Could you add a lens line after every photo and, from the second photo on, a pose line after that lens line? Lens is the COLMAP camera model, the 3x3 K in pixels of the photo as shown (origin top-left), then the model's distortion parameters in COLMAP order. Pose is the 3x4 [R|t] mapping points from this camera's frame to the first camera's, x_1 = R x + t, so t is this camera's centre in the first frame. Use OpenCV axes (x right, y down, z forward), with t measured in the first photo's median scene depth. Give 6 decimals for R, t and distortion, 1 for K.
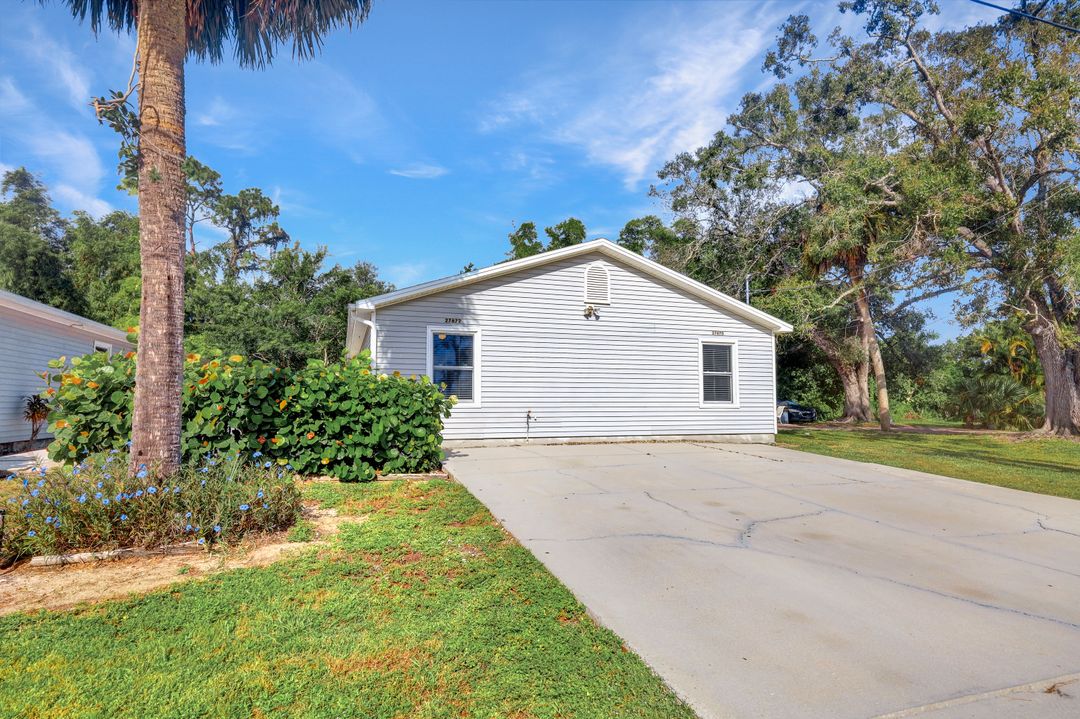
lens RADIAL K [[575.5, 0, 540.0], [0, 575.5, 359.5], [0, 0, 1]] dist [0.000917, 0.000097]
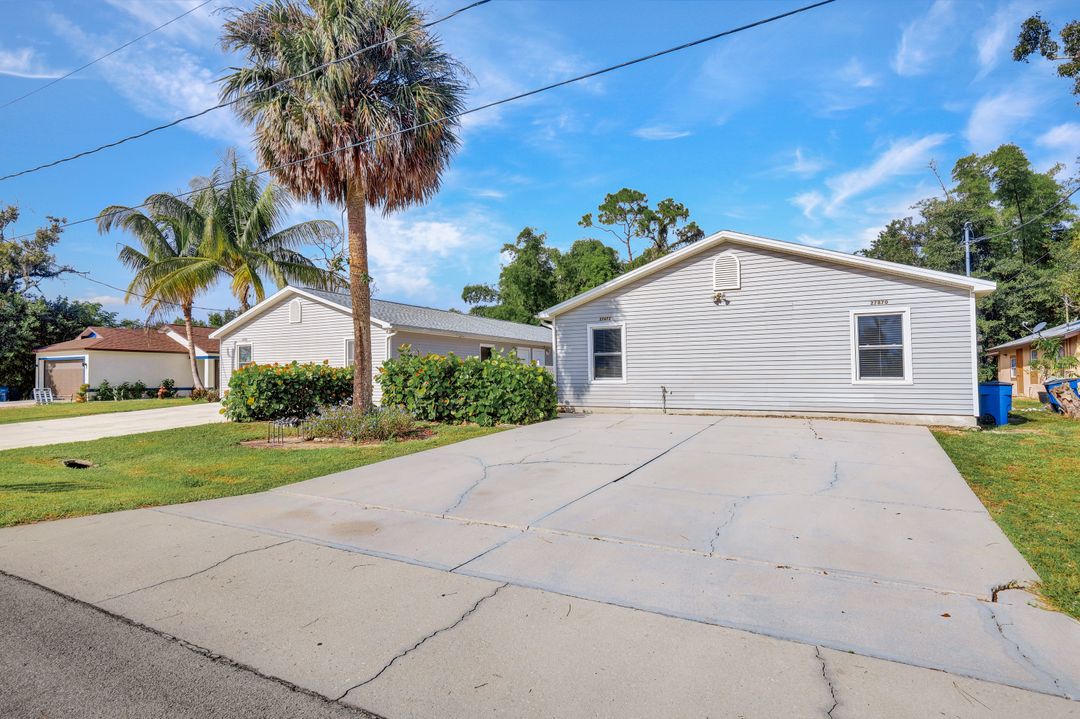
lens RADIAL K [[575.5, 0, 540.0], [0, 575.5, 359.5], [0, 0, 1]] dist [0.000917, 0.000097]
pose [[0.668112, -0.029372, -0.743481, 0.678300], [0.060110, 0.998085, 0.014587, -0.001499], [0.741628, -0.054437, 0.668598, -0.010754]]
